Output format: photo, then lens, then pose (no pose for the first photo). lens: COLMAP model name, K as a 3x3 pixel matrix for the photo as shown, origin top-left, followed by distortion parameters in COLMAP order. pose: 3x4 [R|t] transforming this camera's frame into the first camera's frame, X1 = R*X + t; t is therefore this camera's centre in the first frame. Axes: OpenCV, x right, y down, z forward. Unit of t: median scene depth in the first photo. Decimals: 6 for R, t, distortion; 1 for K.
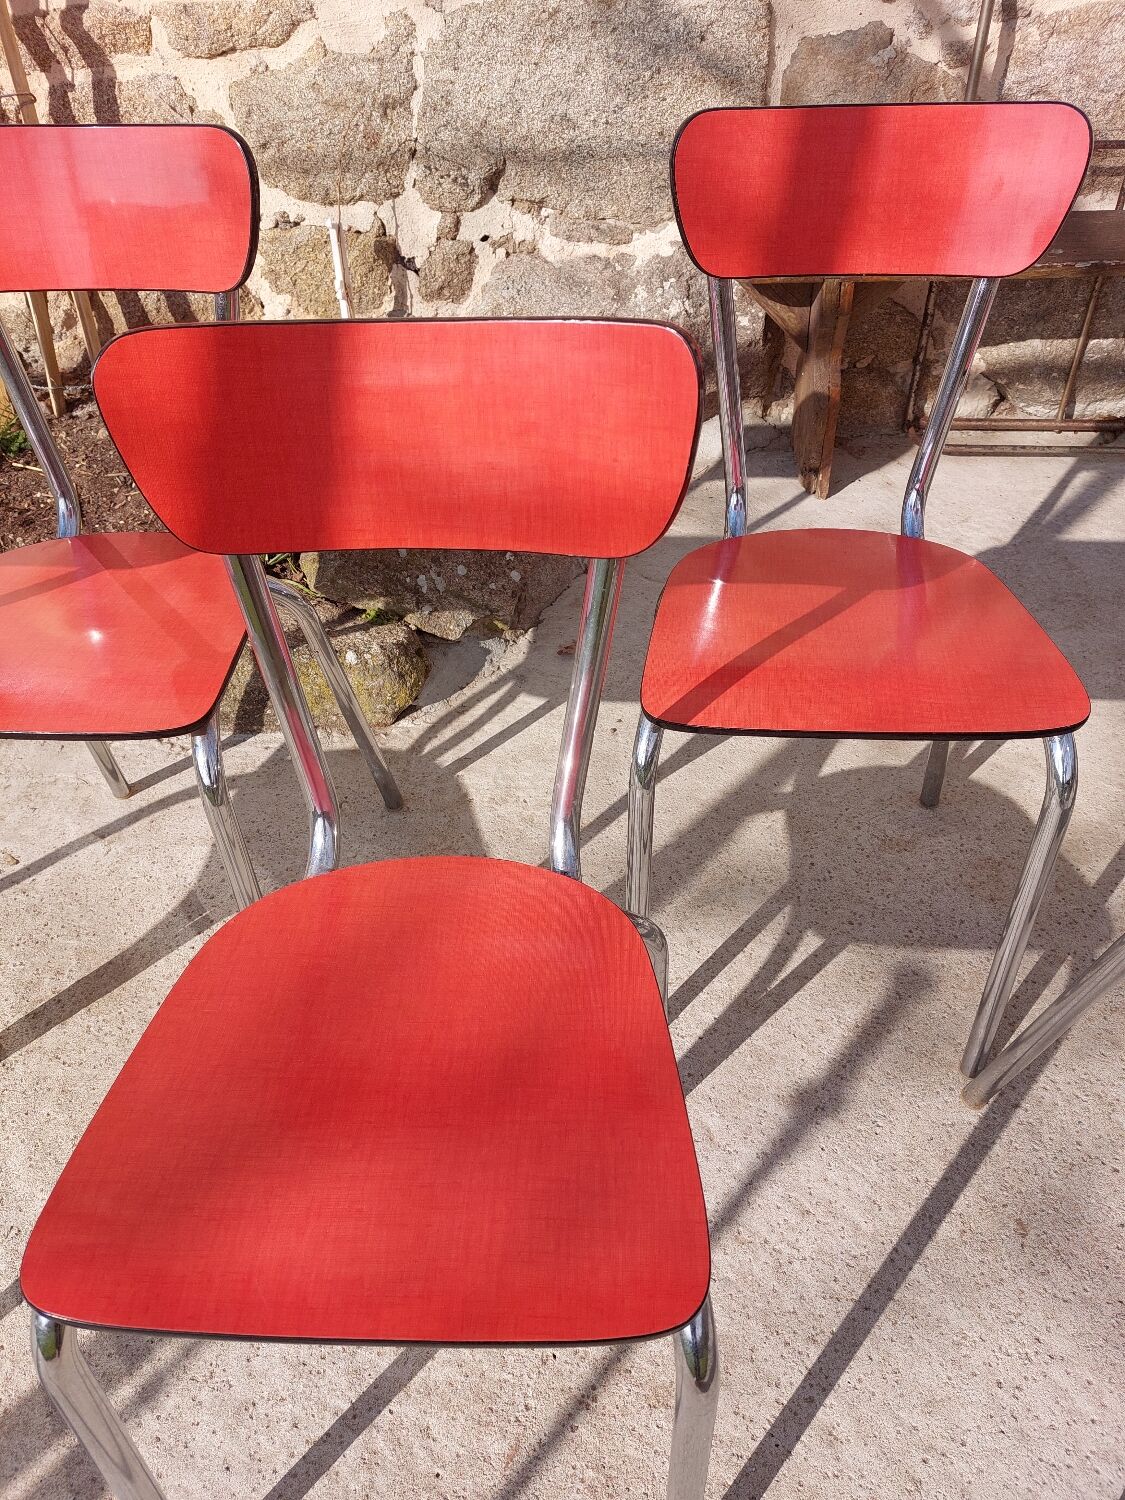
lens RADIAL K [[1095.6, 0, 572.9], [0, 1095.6, 762.7], [0, 0, 1]] dist [0.062614, -0.060311]
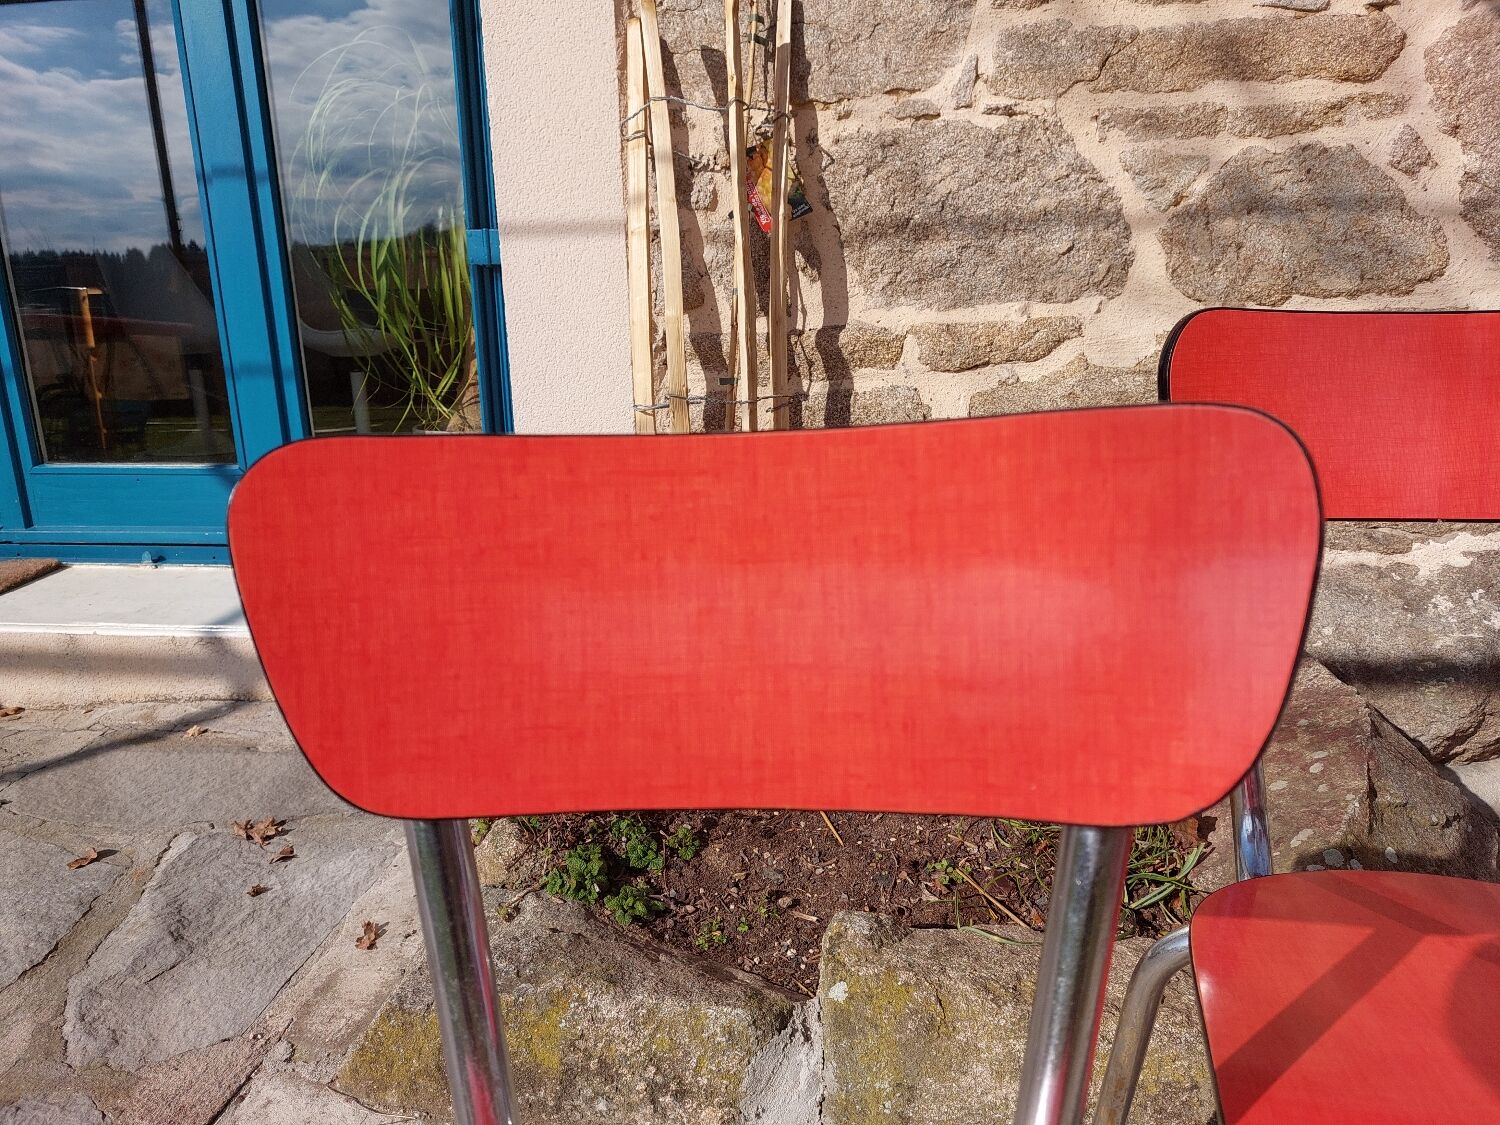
lens RADIAL K [[1095.6, 0, 740.7], [0, 1095.6, 578.7], [0, 0, 1]] dist [0.062614, -0.060311]
pose [[0.995650, 0.030612, -0.088001, -0.436429], [-0.066228, 0.896862, -0.437325, -0.033483], [0.065538, 0.441250, 0.894988, 0.205466]]
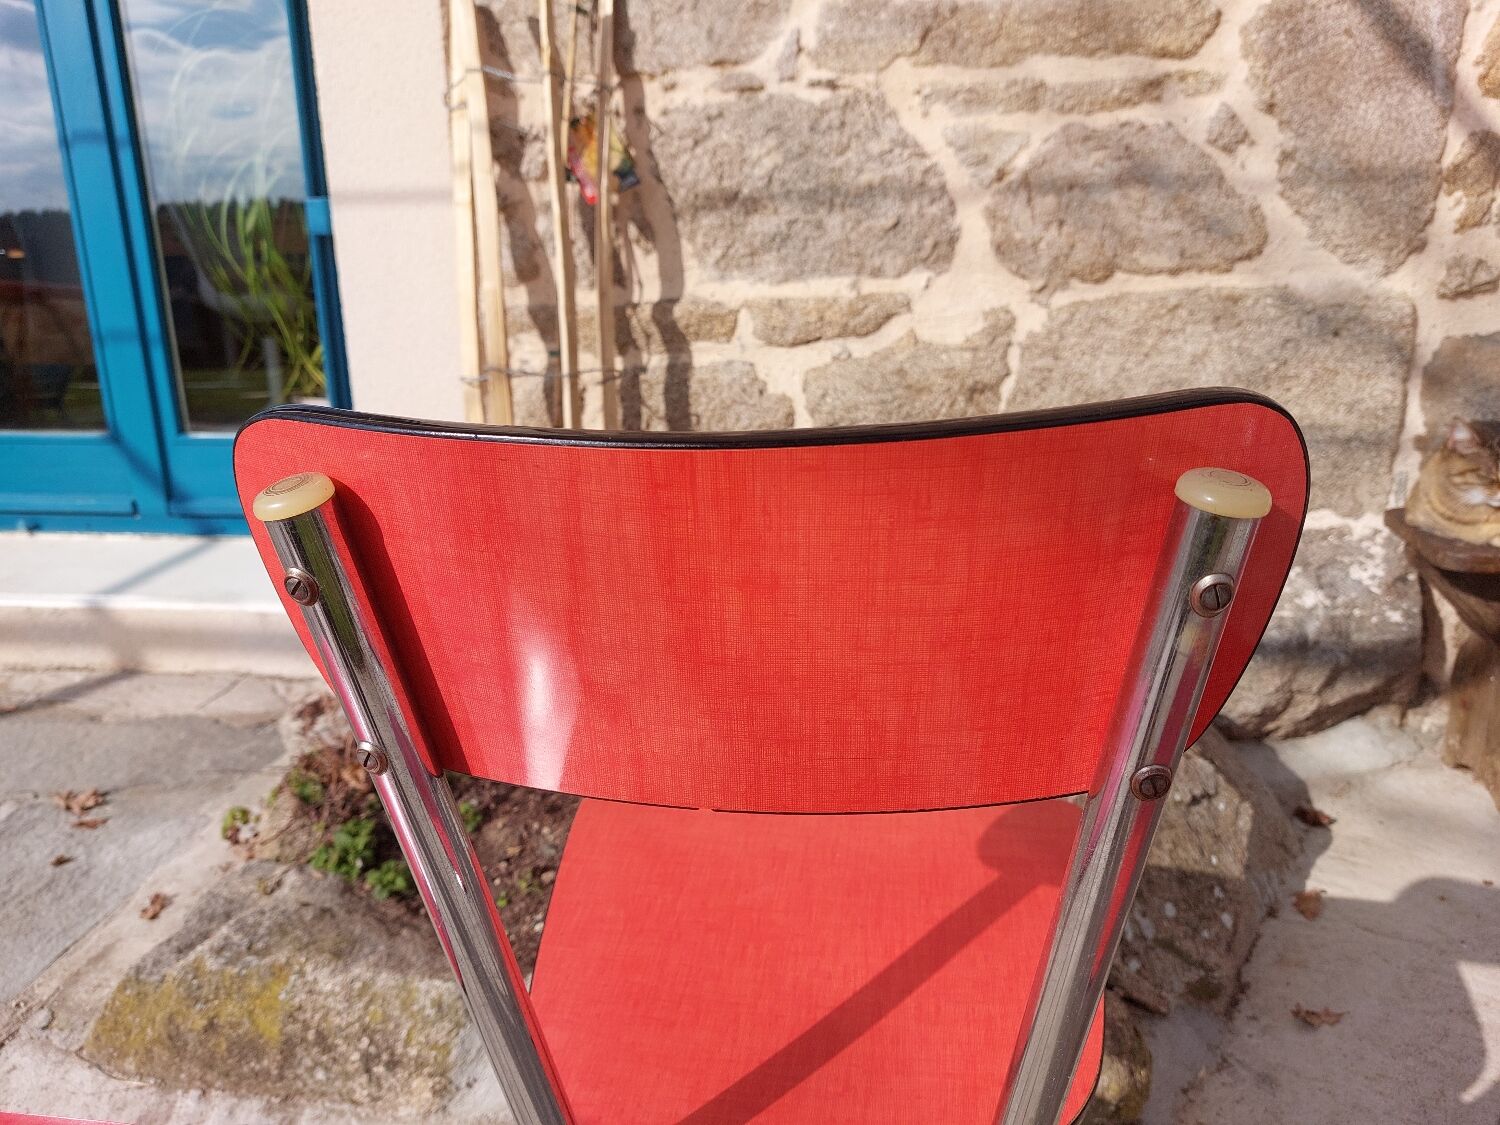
lens RADIAL K [[1111.5, 0, 735.1], [0, 1111.5, 567.6], [0, 0, 1]] dist [0.035974, -0.030341]
pose [[0.995331, 0.038197, -0.088642, -0.289192], [-0.072020, 0.905330, -0.418559, -0.045600], [0.064263, 0.422988, 0.903853, 0.201158]]
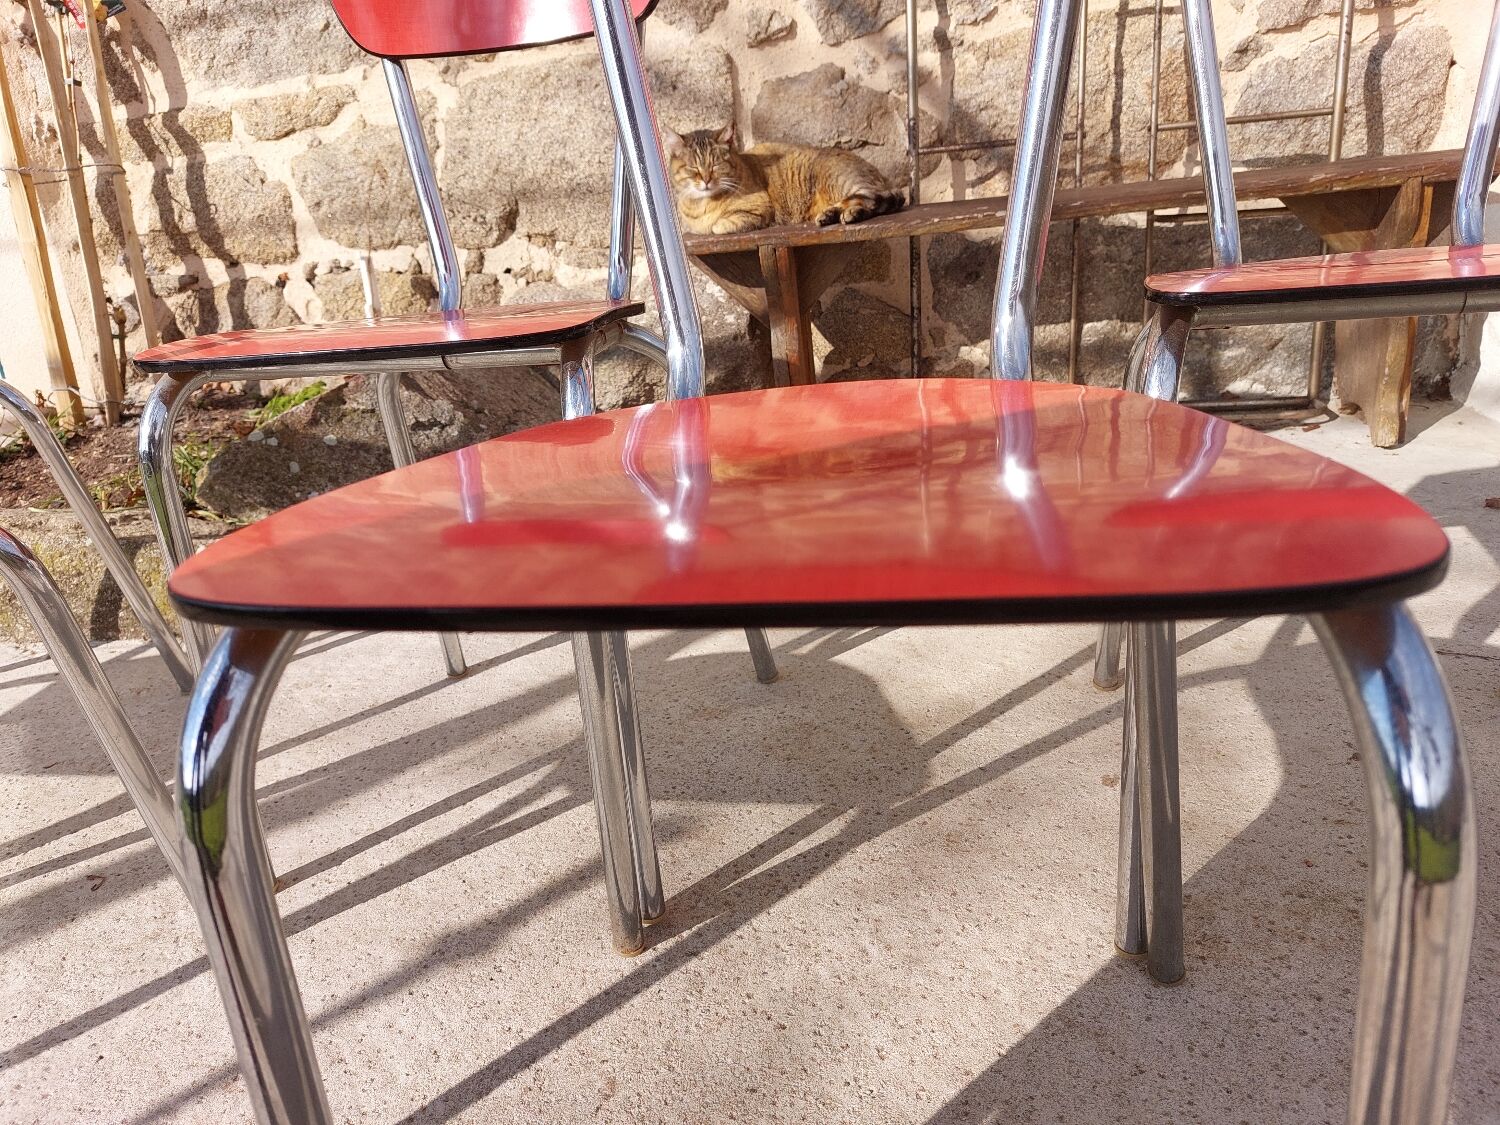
lens RADIAL K [[1095.6, 0, 728.5], [0, 1095.6, 559.5], [0, 0, 1]] dist [0.062614, -0.060311]
pose [[0.989566, -0.016075, -0.143180, 0.320500], [-0.036941, 0.932229, -0.359978, 0.197396], [0.139263, 0.361511, 0.921908, 0.141820]]
